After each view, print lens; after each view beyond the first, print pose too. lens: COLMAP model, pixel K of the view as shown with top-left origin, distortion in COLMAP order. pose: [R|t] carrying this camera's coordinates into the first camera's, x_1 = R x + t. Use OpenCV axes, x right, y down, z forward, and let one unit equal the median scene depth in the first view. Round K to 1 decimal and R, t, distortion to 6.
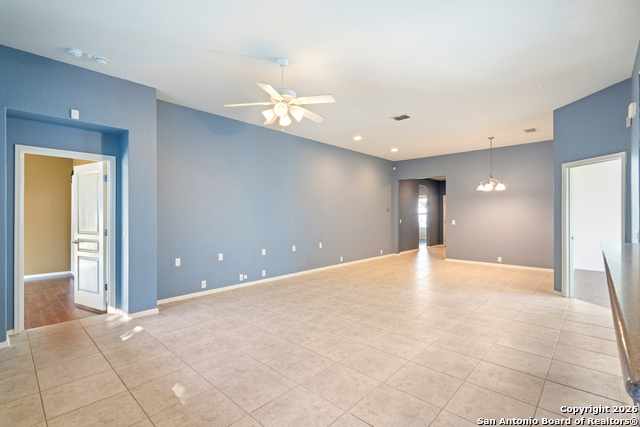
lens RADIAL K [[292.1, 0, 316.9], [0, 292.1, 214.7], [0, 0, 1]] dist [0.007924, -0.000702]
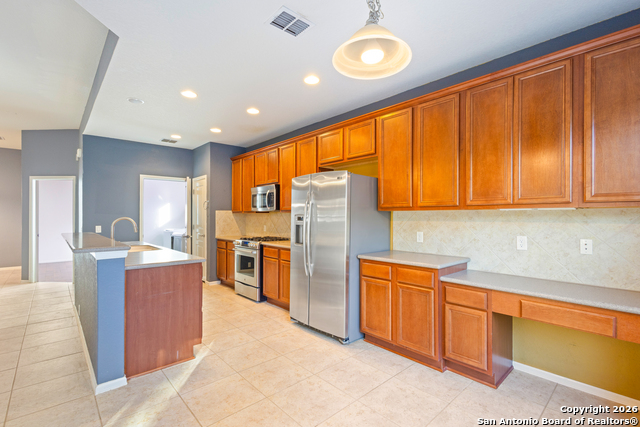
lens RADIAL K [[292.1, 0, 320.9], [0, 292.1, 216.7], [0, 0, 1]] dist [0.007924, -0.000702]
pose [[0.082031, -0.000816, 0.996629, -0.375872], [0.003352, 0.999994, 0.000543, 0.002547], [-0.996624, 0.003296, 0.082033, -0.399372]]
